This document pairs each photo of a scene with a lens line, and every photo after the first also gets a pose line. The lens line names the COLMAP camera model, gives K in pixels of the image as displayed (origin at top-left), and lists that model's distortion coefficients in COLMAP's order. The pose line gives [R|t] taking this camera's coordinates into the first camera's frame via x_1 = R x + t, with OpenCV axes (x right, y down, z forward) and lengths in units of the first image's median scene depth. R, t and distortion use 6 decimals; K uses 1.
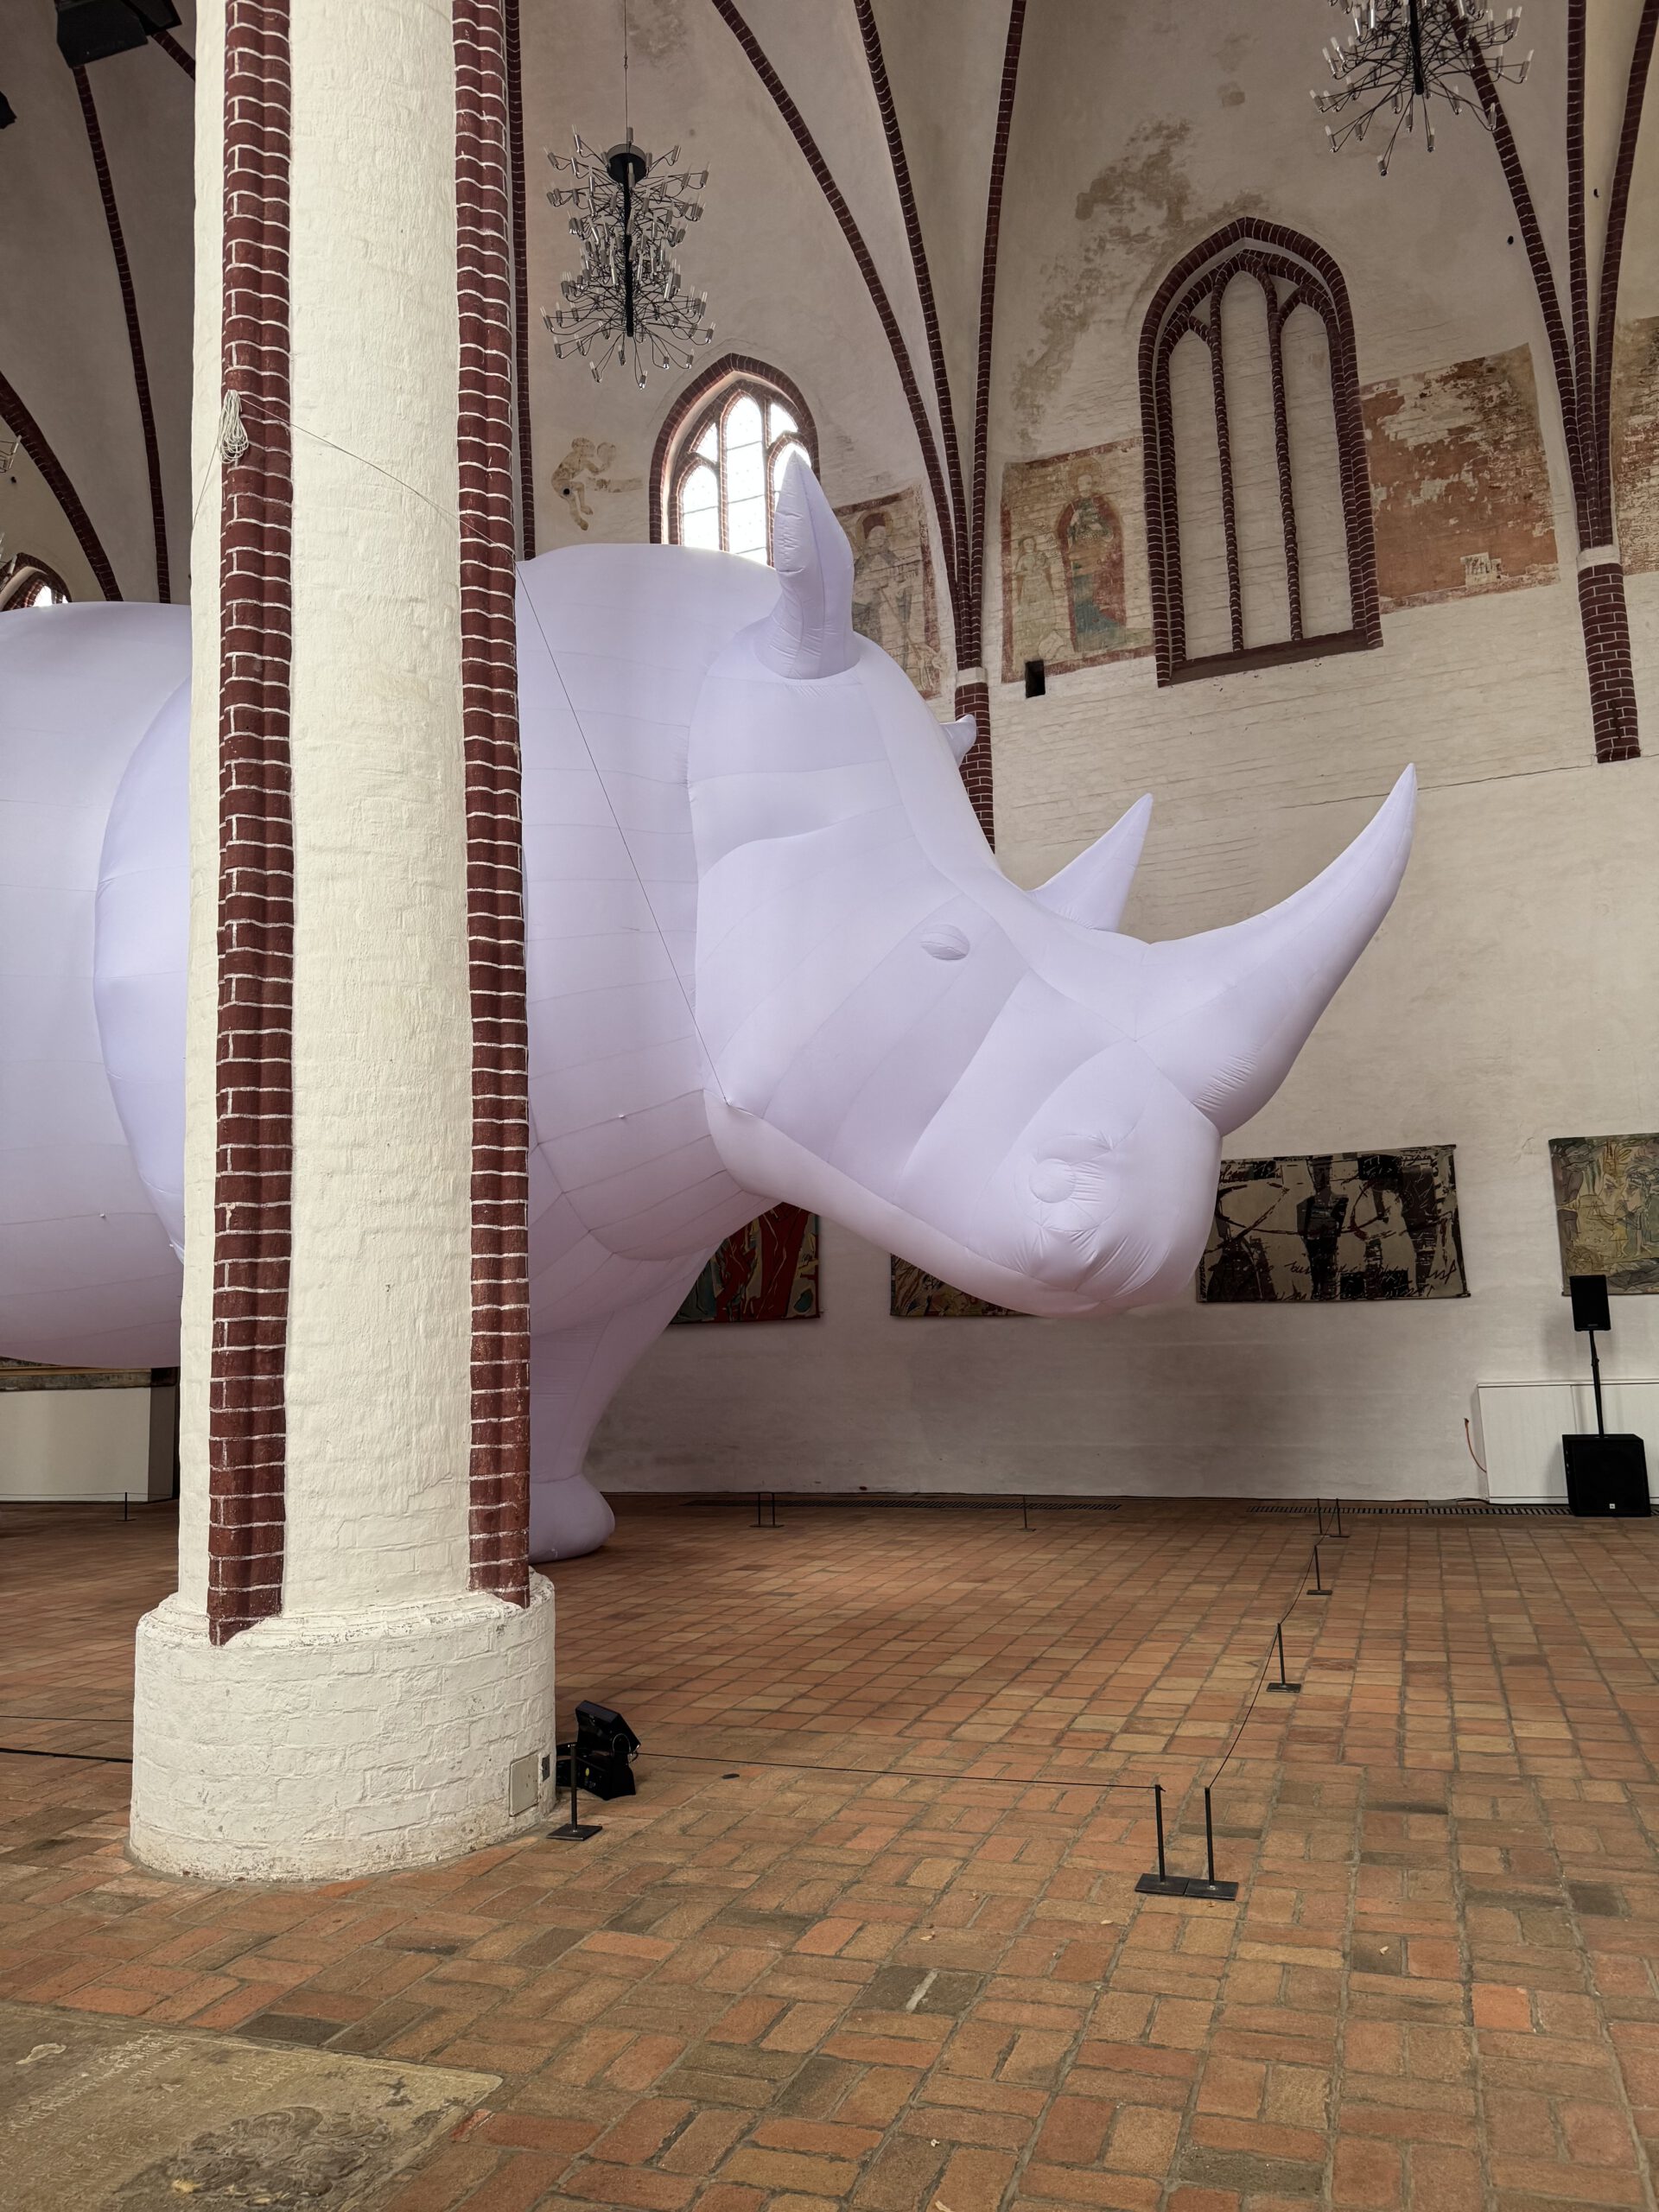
lens RADIAL K [[1573.0, 0, 829.5], [0, 1573.0, 1106.0], [0, 0, 1]] dist [0.047806, -0.062404]
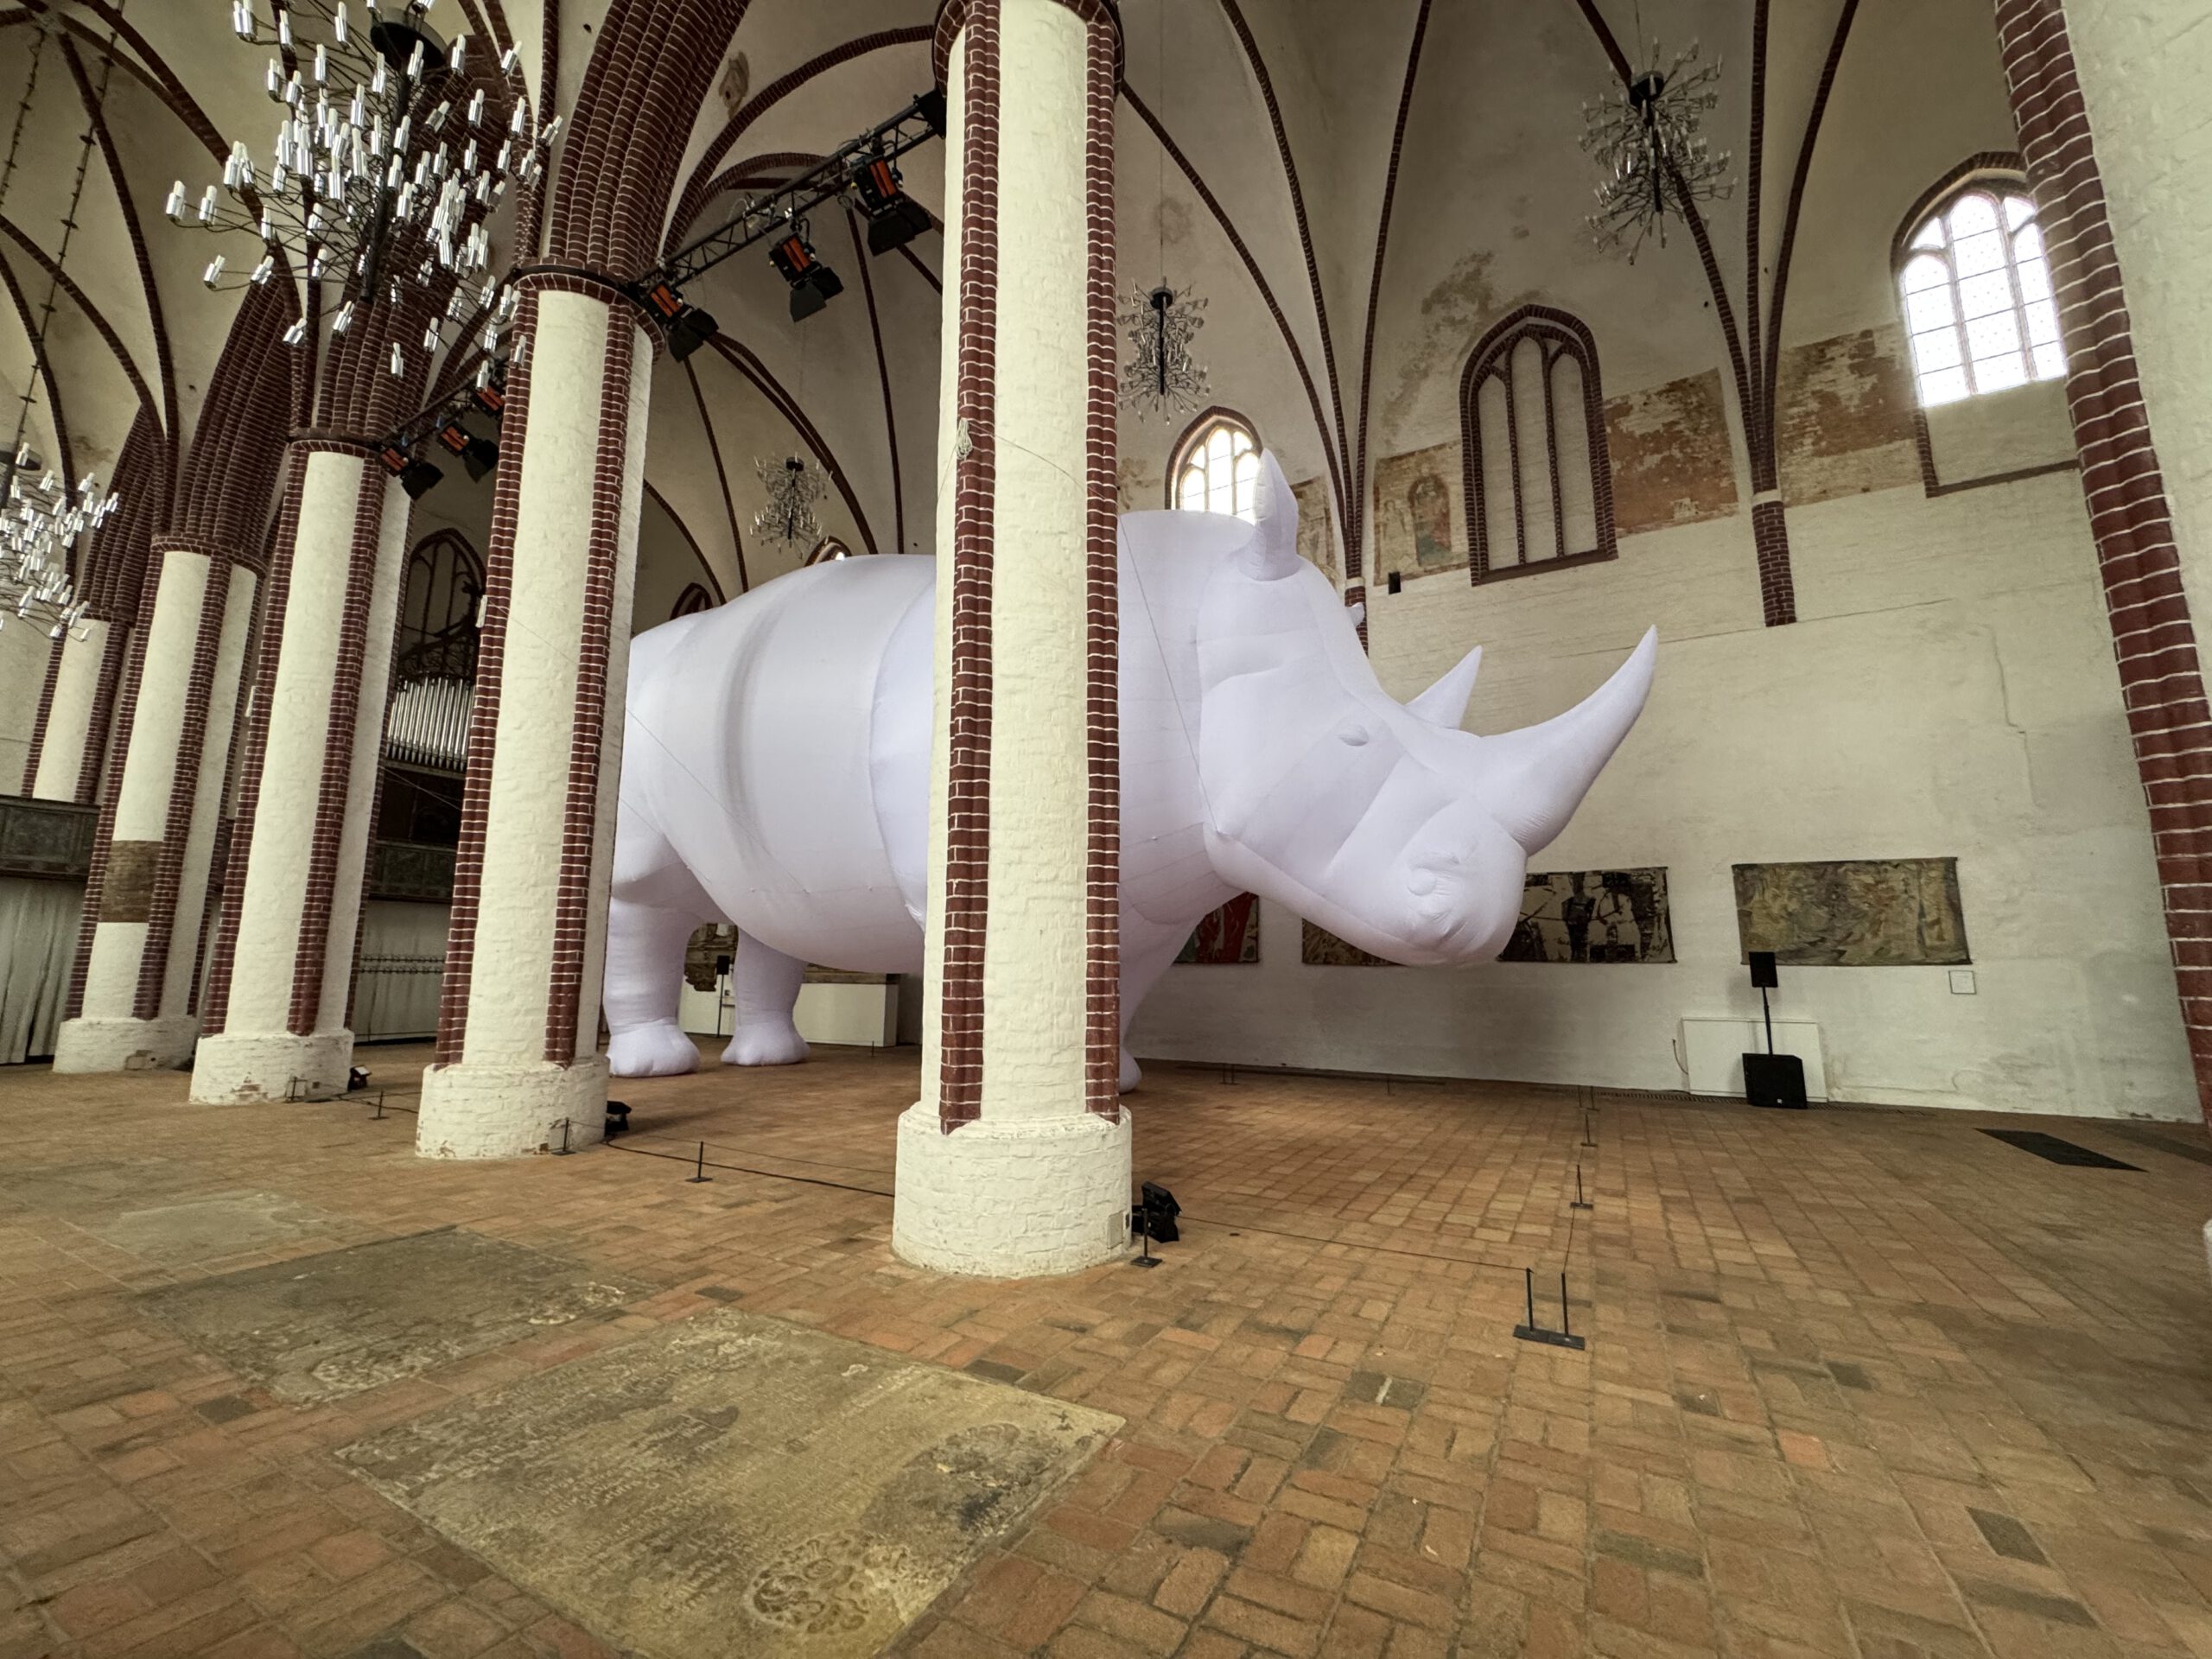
lens RADIAL K [[893.1, 0, 1102.9], [0, 893.1, 821.9], [0, 0, 1]] dist [0.001425, 0.000026]
pose [[0.987136, 0.013512, -0.159308, -0.027029], [-0.016593, 0.999700, -0.018025, 0.005777], [0.159017, 0.020436, 0.987064, 0.024364]]
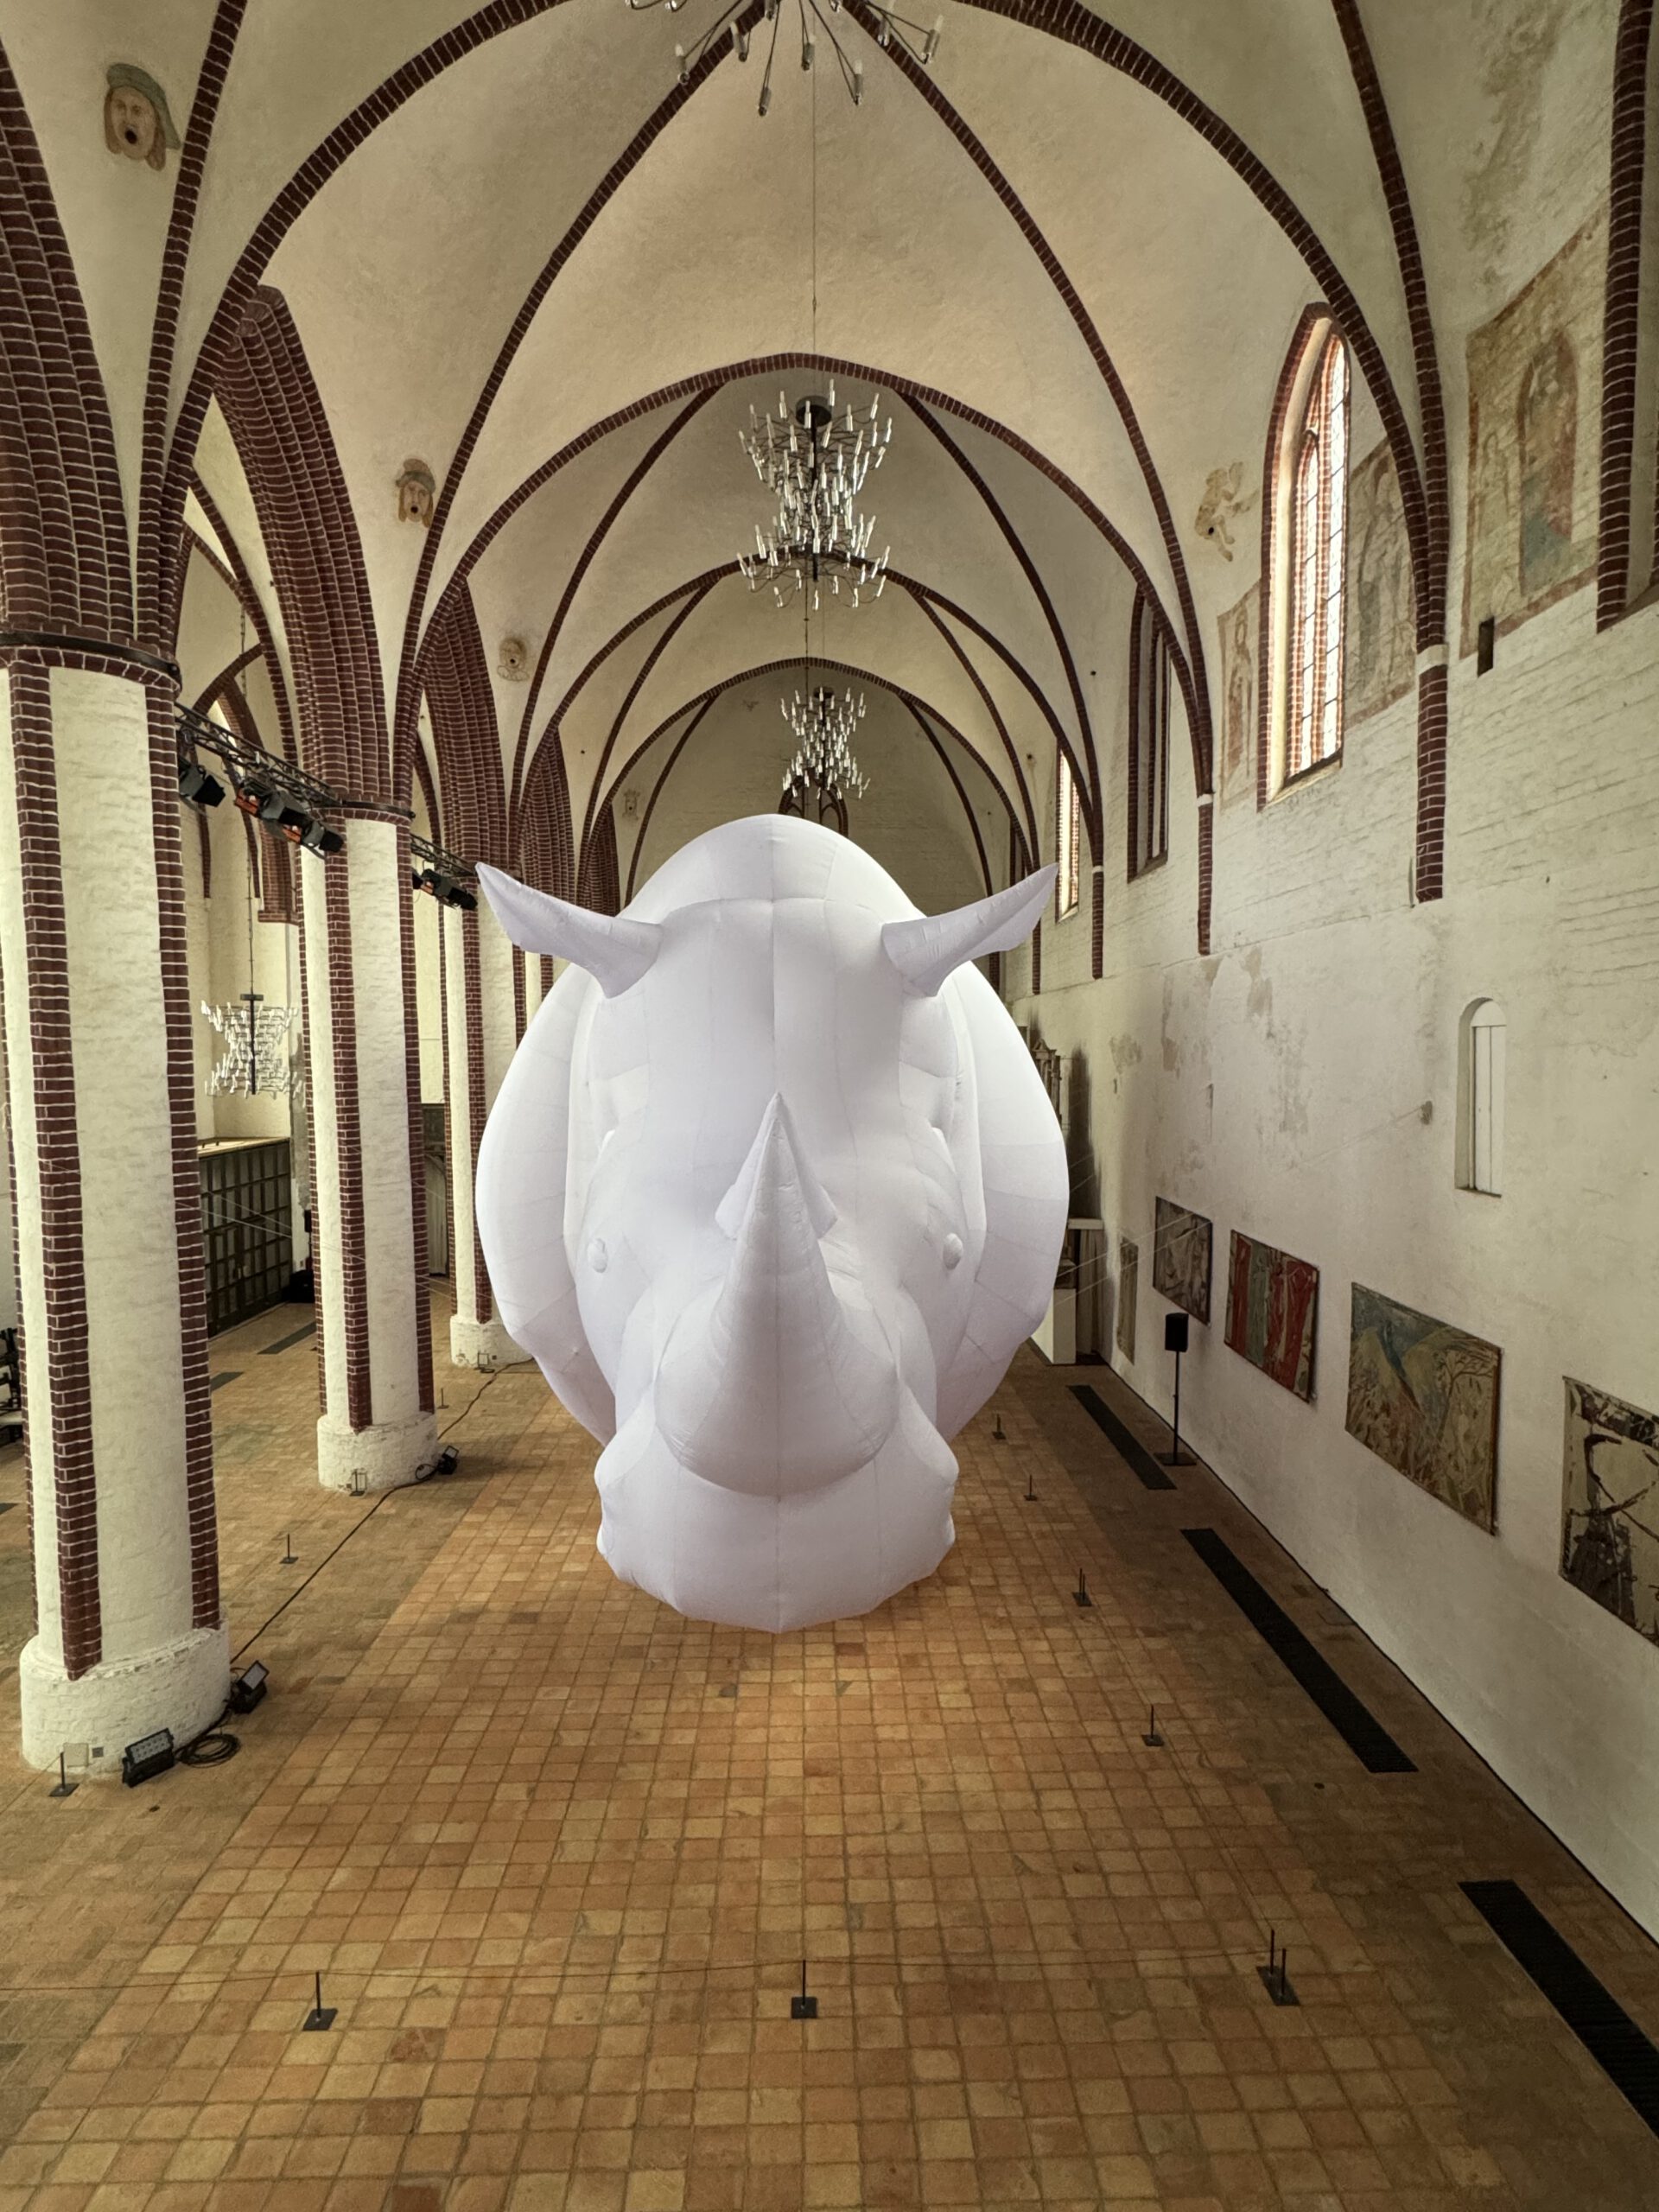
lens RADIAL K [[1175.3, 0, 833.8], [0, 1175.3, 1101.5], [0, 0, 1]] dist [-0.018234, 0.012001]
pose [[0.365464, 0.077643, -0.927581, 0.689077], [0.126363, 0.983152, 0.132081, -0.228188], [0.922208, -0.165483, 0.349496, 0.657765]]
